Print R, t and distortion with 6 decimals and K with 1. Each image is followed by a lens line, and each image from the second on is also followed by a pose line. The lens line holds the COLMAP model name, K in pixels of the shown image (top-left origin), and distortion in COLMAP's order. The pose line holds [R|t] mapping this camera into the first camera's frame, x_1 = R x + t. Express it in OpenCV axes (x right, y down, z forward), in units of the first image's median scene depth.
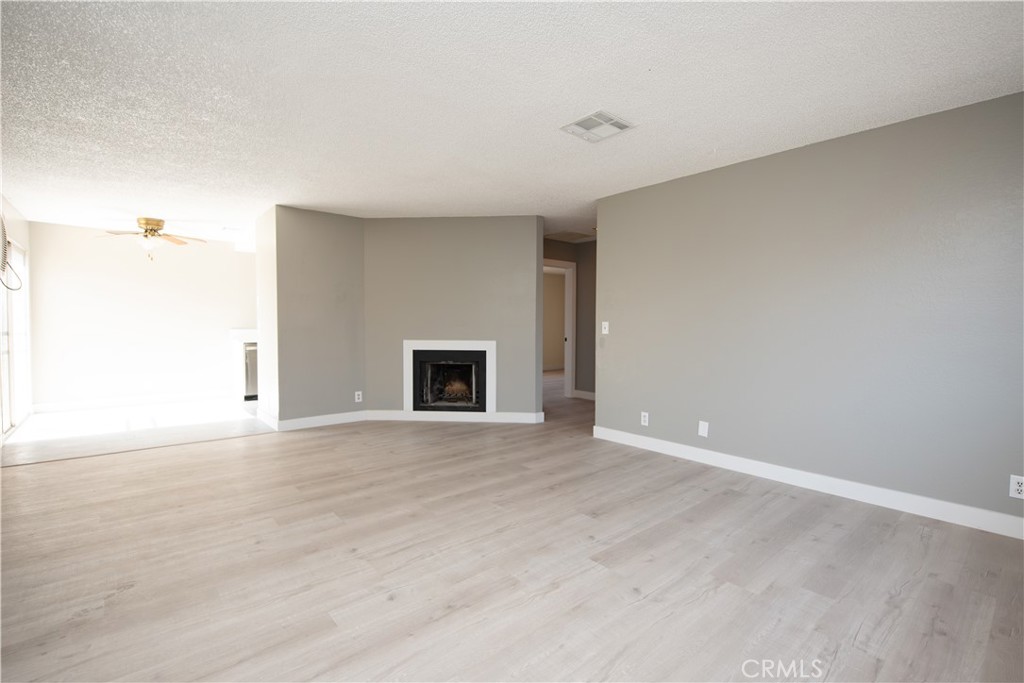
lens RADIAL K [[462.2, 0, 517.0], [0, 462.2, 339.0], [0, 0, 1]] dist [-0.011162, -0.002007]
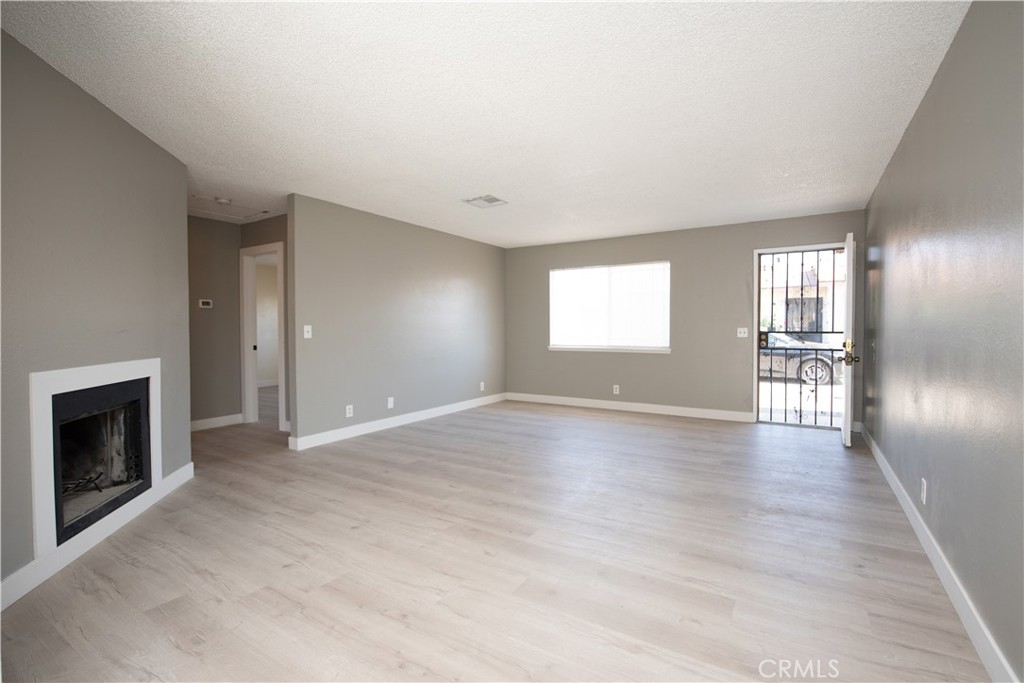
lens RADIAL K [[462.2, 0, 516.4], [0, 462.2, 337.4], [0, 0, 1]] dist [-0.011162, -0.002007]
pose [[-0.303917, -0.022893, 0.952424, -0.919092], [0.035034, 0.998767, 0.035186, -0.033230], [-0.952054, 0.044061, -0.302740, 0.943647]]
